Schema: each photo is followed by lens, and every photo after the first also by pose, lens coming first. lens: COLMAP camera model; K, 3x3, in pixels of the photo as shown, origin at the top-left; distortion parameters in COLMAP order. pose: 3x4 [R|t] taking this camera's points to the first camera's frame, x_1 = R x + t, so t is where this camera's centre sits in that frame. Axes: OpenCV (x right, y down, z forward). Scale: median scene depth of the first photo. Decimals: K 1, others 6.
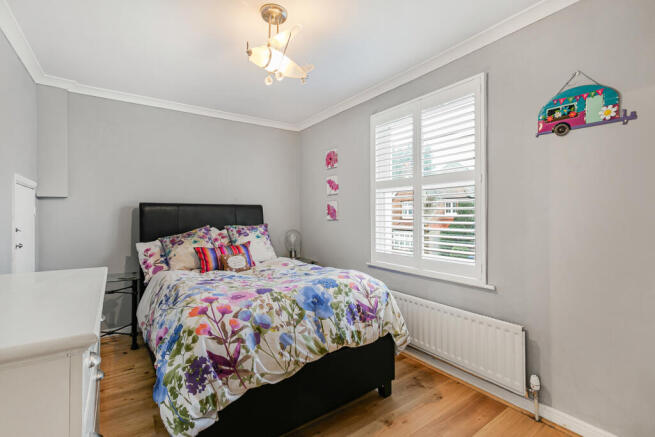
lens RADIAL K [[303.6, 0, 329.2], [0, 303.6, 217.9], [0, 0, 1]] dist [-0.000007, 0.000026]
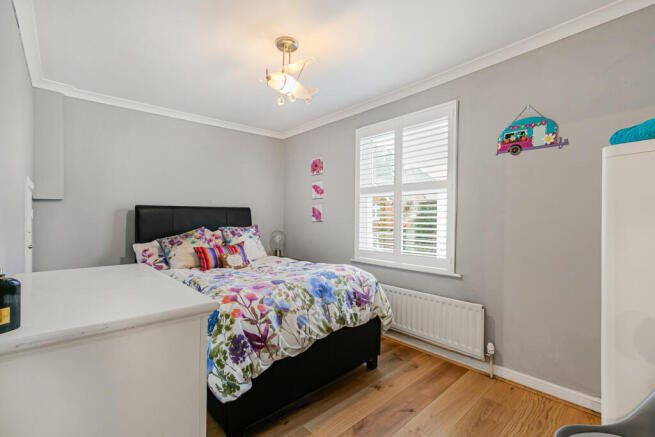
lens RADIAL K [[303.6, 0, 317.7], [0, 303.6, 229.6], [0, 0, 1]] dist [-0.000007, 0.000026]
pose [[0.993946, -0.006385, 0.109682, -0.176991], [0.002487, 0.999362, 0.035639, -0.004376], [-0.109839, -0.035150, 0.993328, -0.165601]]
